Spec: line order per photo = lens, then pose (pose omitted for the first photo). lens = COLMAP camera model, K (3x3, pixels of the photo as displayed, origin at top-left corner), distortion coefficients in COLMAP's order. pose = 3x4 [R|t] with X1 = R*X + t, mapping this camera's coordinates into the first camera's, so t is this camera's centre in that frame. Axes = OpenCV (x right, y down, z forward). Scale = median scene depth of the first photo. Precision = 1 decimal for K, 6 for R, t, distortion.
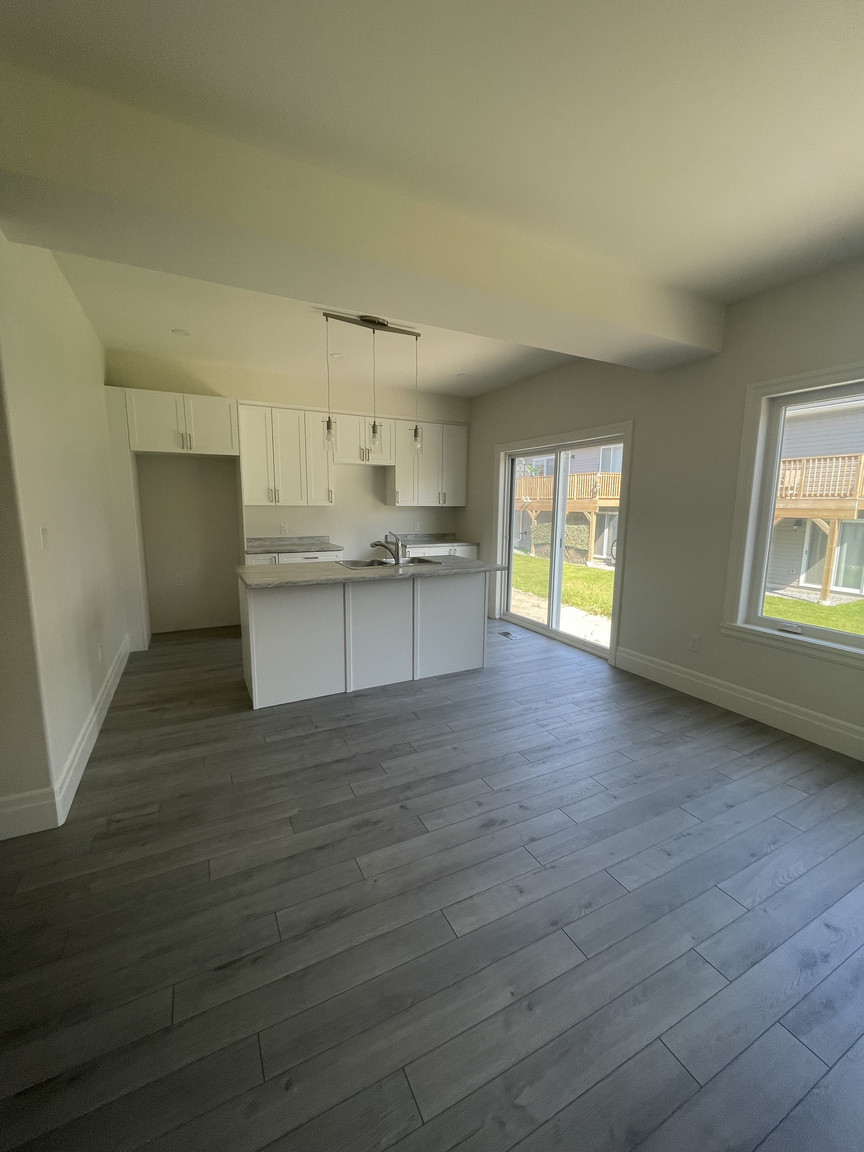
lens RADIAL K [[466.2, 0, 435.4], [0, 466.2, 580.7], [0, 0, 1]] dist [-0.000255, 0.000036]
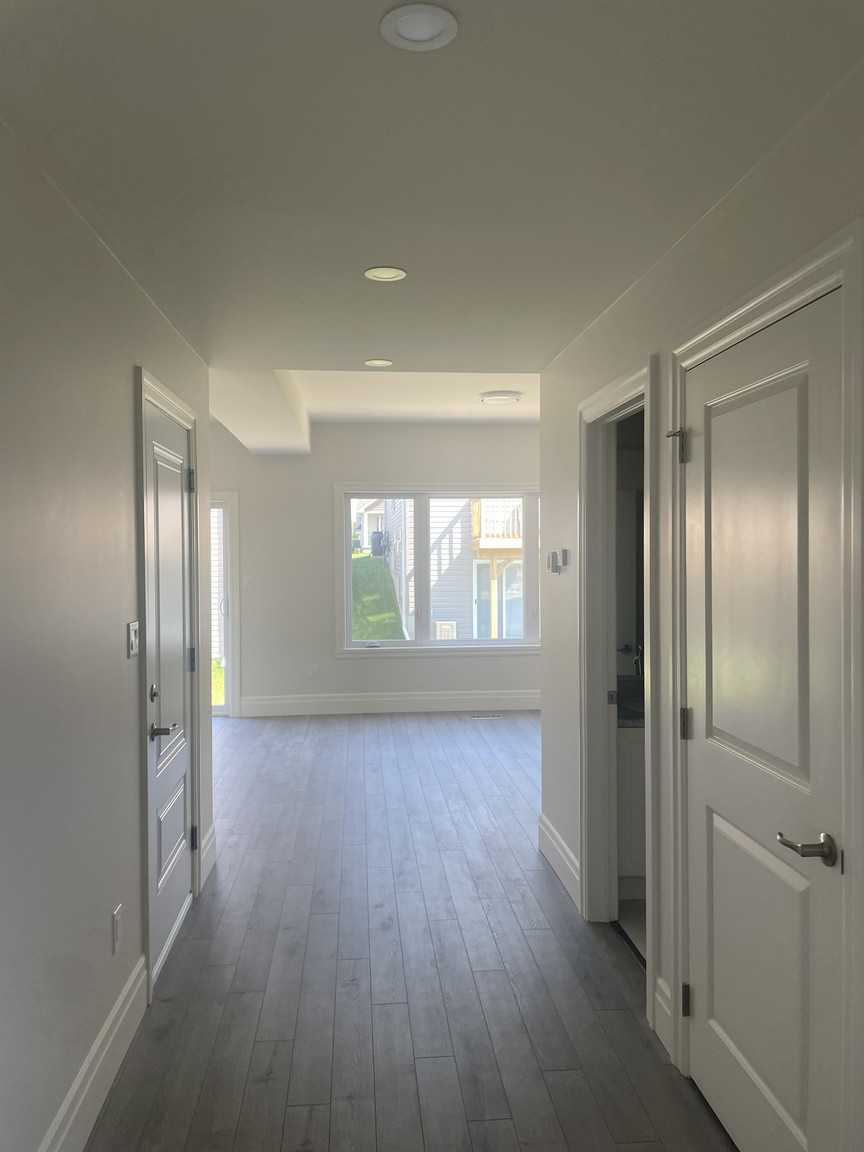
lens RADIAL K [[872.3, 0, 433.3], [0, 872.3, 572.9], [0, 0, 1]] dist [0.003972, 0.000221]
pose [[0.376856, -0.035263, 0.925601, -1.225074], [0.163899, 0.986046, -0.029166, -0.008339], [-0.911656, 0.162697, 0.377376, -0.188335]]
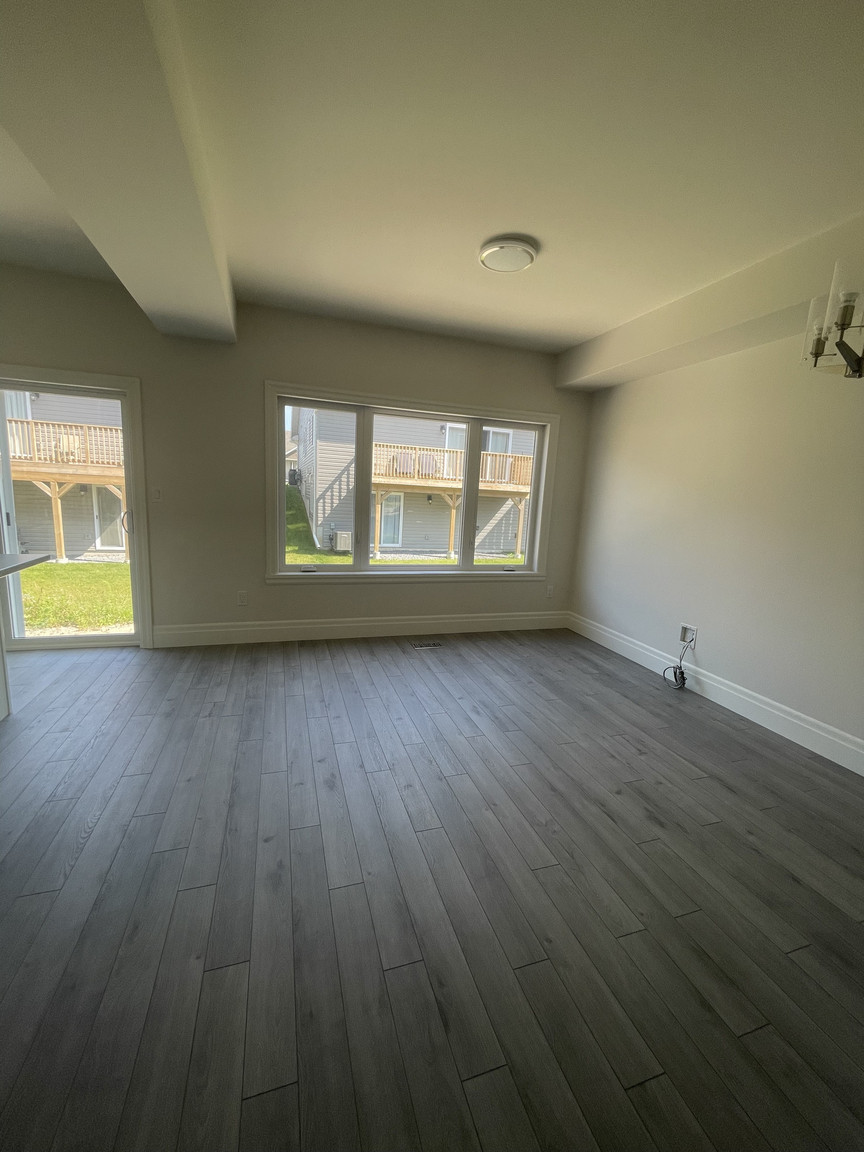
lens RADIAL K [[466.2, 0, 432.3], [0, 466.2, 578.9], [0, 0, 1]] dist [-0.000255, 0.000036]
pose [[0.157559, -0.180924, 0.970794, -0.390249], [0.111642, 0.980034, 0.164527, -0.040537], [-0.981178, 0.082458, 0.174612, 0.273556]]
